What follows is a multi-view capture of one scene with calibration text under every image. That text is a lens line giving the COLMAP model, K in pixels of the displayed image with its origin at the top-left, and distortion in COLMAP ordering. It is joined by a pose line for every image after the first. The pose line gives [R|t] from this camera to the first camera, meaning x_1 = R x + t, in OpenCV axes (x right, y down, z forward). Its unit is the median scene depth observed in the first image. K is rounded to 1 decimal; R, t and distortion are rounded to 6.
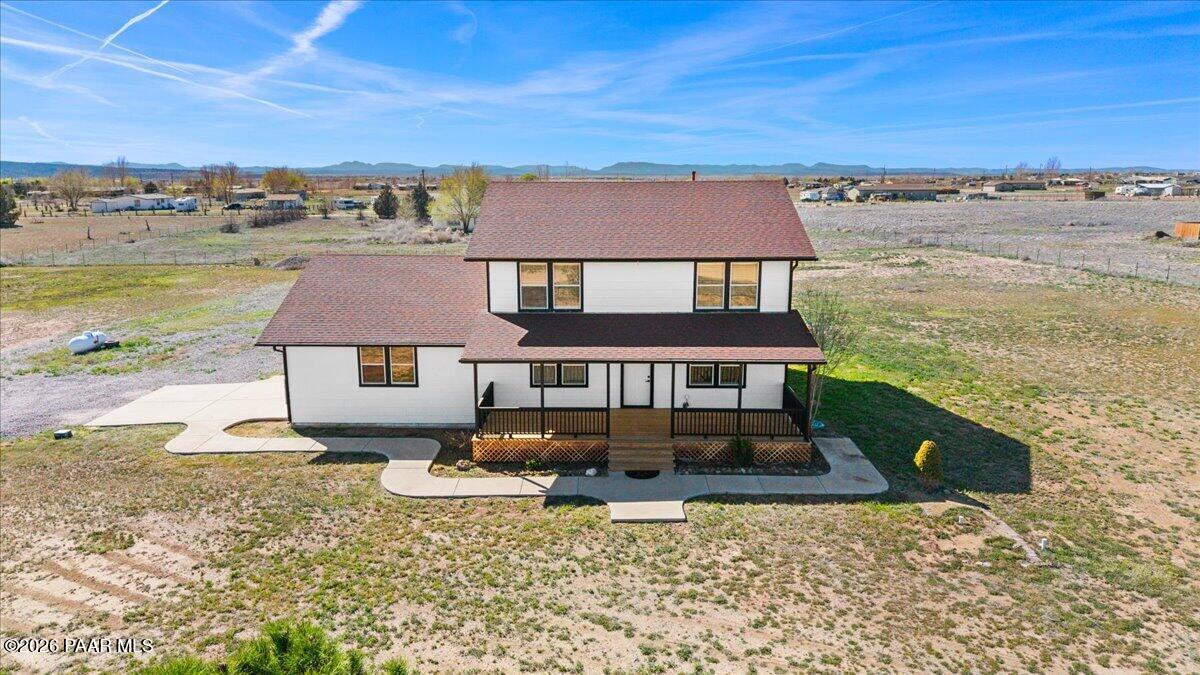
lens RADIAL K [[797.3, 0, 601.1], [0, 797.3, 336.5], [0, 0, 1]] dist [0.058948, -0.079674]
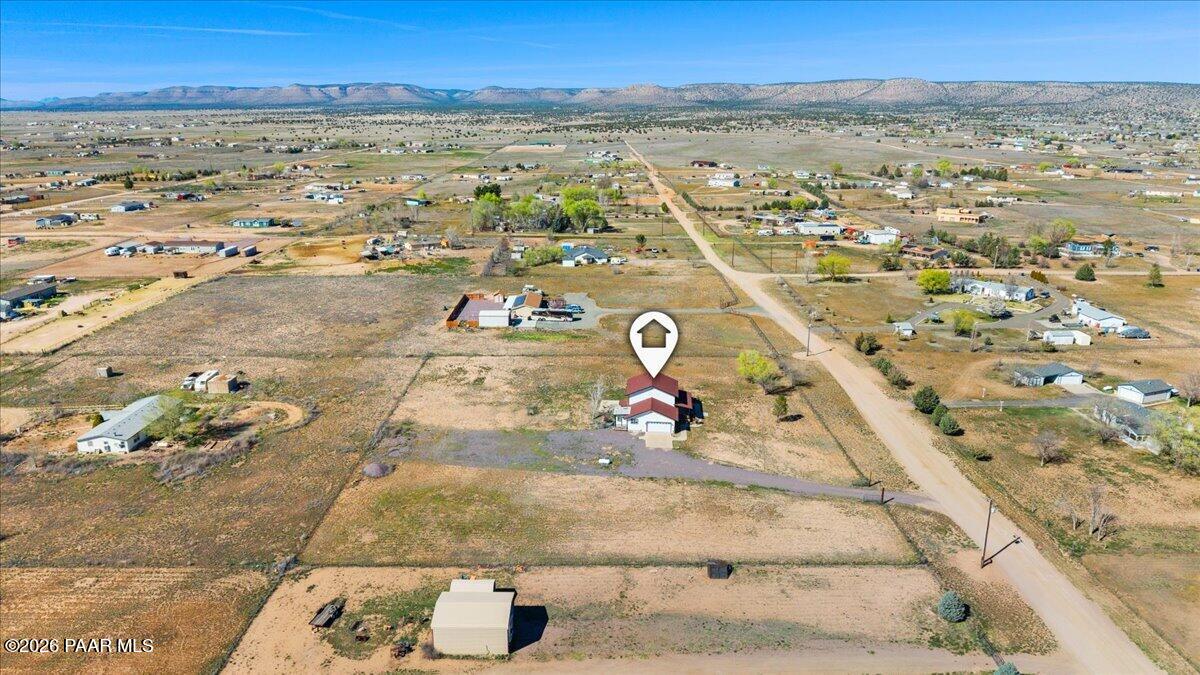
lens RADIAL K [[797.3, 0, 601.1], [0, 797.3, 336.5], [0, 0, 1]] dist [0.058948, -0.079674]
pose [[0.052362, -0.258688, 0.964541, -6.440089], [0.171217, 0.953889, 0.246536, -2.319162], [-0.983841, 0.152237, 0.094239, 0.903339]]
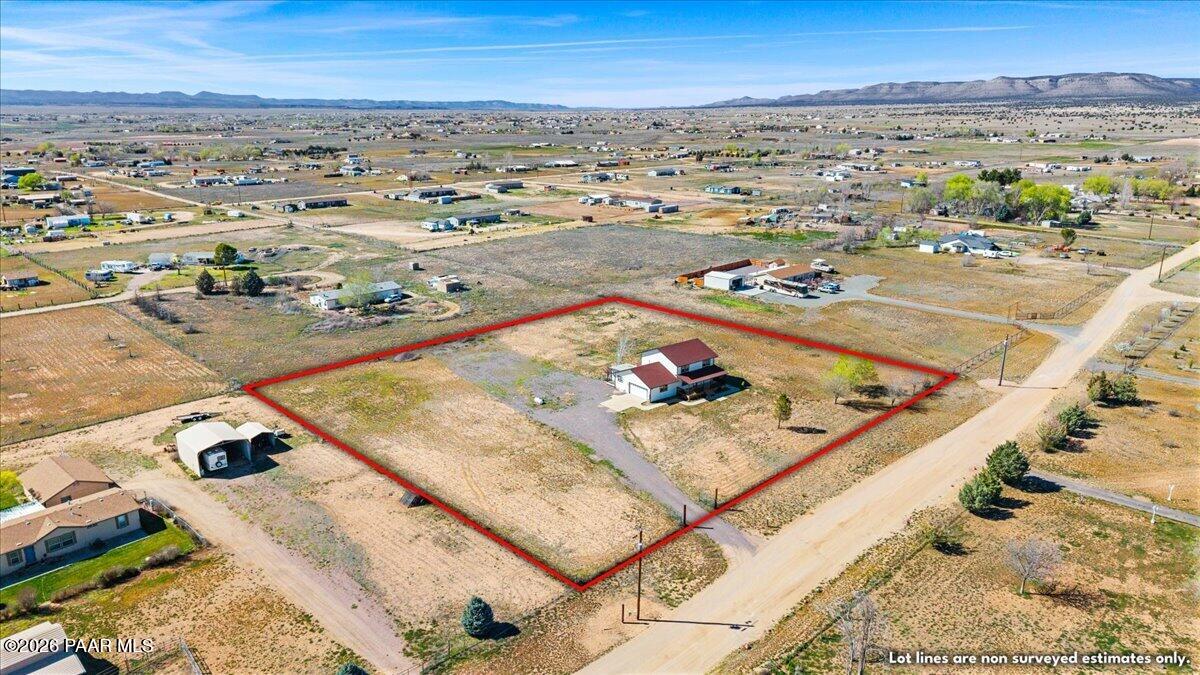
lens RADIAL K [[797.3, 0, 601.1], [0, 797.3, 336.5], [0, 0, 1]] dist [0.058948, -0.079674]
pose [[0.752695, -0.171699, 0.635586, -4.191581], [0.108381, 0.984538, 0.137616, -1.163289], [-0.649387, -0.034697, 0.759666, -3.028043]]
